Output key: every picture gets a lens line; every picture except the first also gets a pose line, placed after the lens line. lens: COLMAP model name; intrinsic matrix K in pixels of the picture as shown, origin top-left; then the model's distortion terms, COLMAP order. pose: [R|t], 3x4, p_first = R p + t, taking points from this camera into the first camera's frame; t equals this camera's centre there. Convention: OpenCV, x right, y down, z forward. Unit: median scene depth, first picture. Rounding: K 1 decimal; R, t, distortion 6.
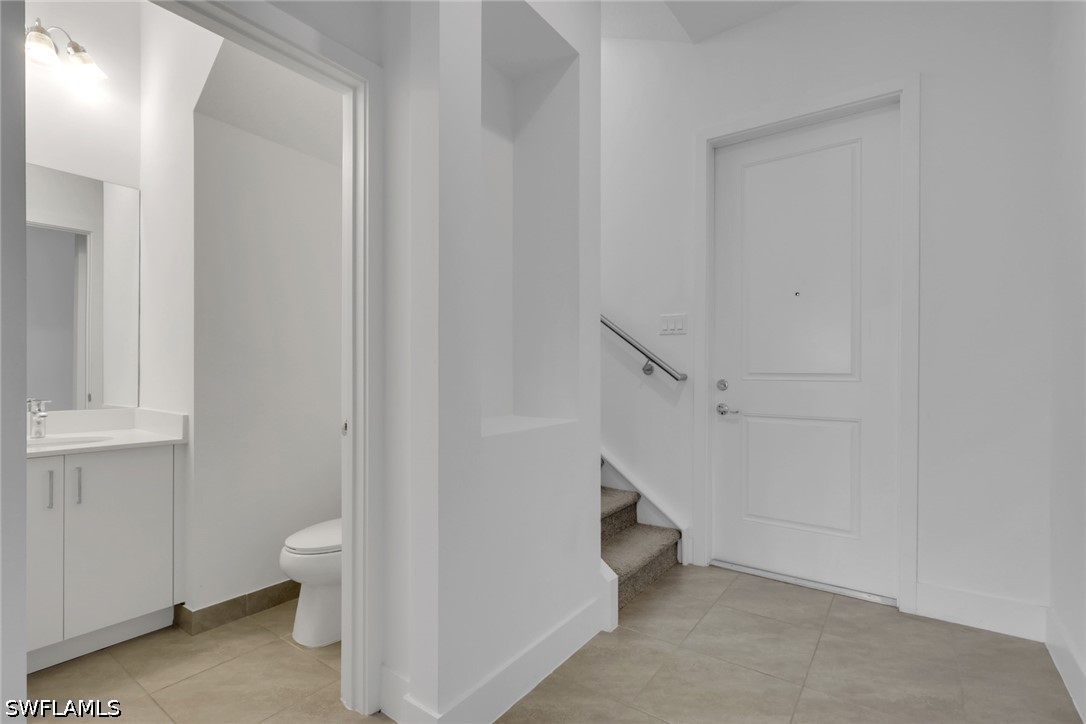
lens RADIAL K [[530.3, 0, 545.8], [0, 530.3, 364.8], [0, 0, 1]] dist [0.005399, 0.000901]
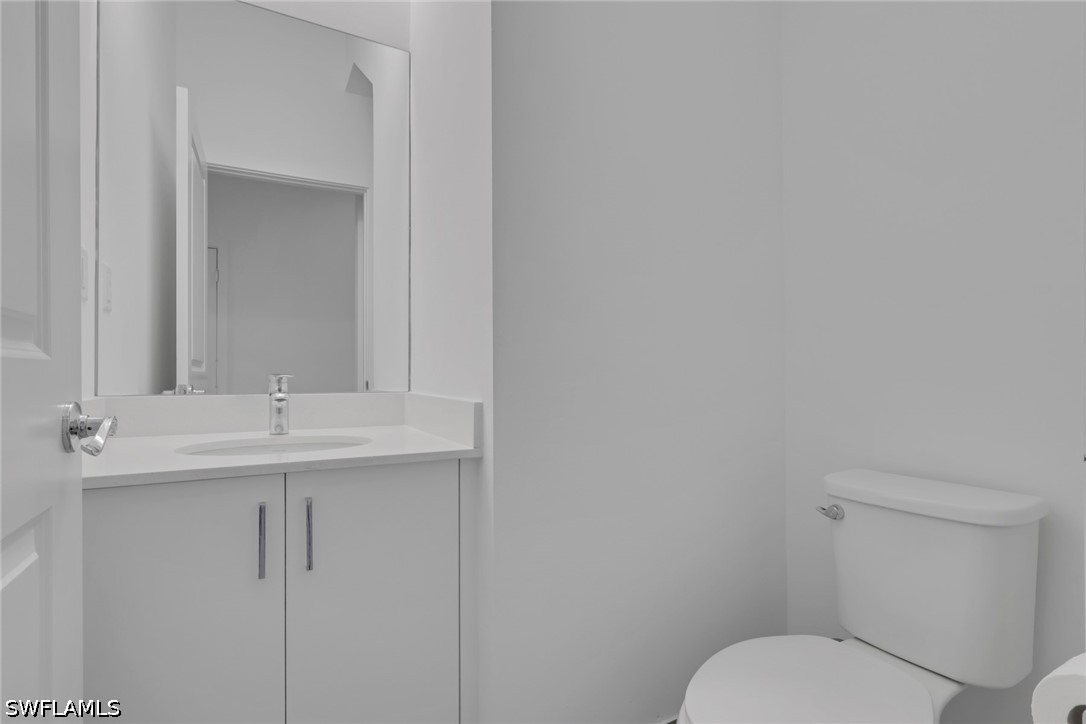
lens RADIAL K [[530.3, 0, 542.5], [0, 530.3, 364.5], [0, 0, 1]] dist [0.005399, 0.000901]
pose [[0.911605, -0.009667, -0.410954, -0.404568], [0.006513, 0.999938, -0.009073, 0.061559], [0.411016, 0.005594, 0.911611, 0.549011]]
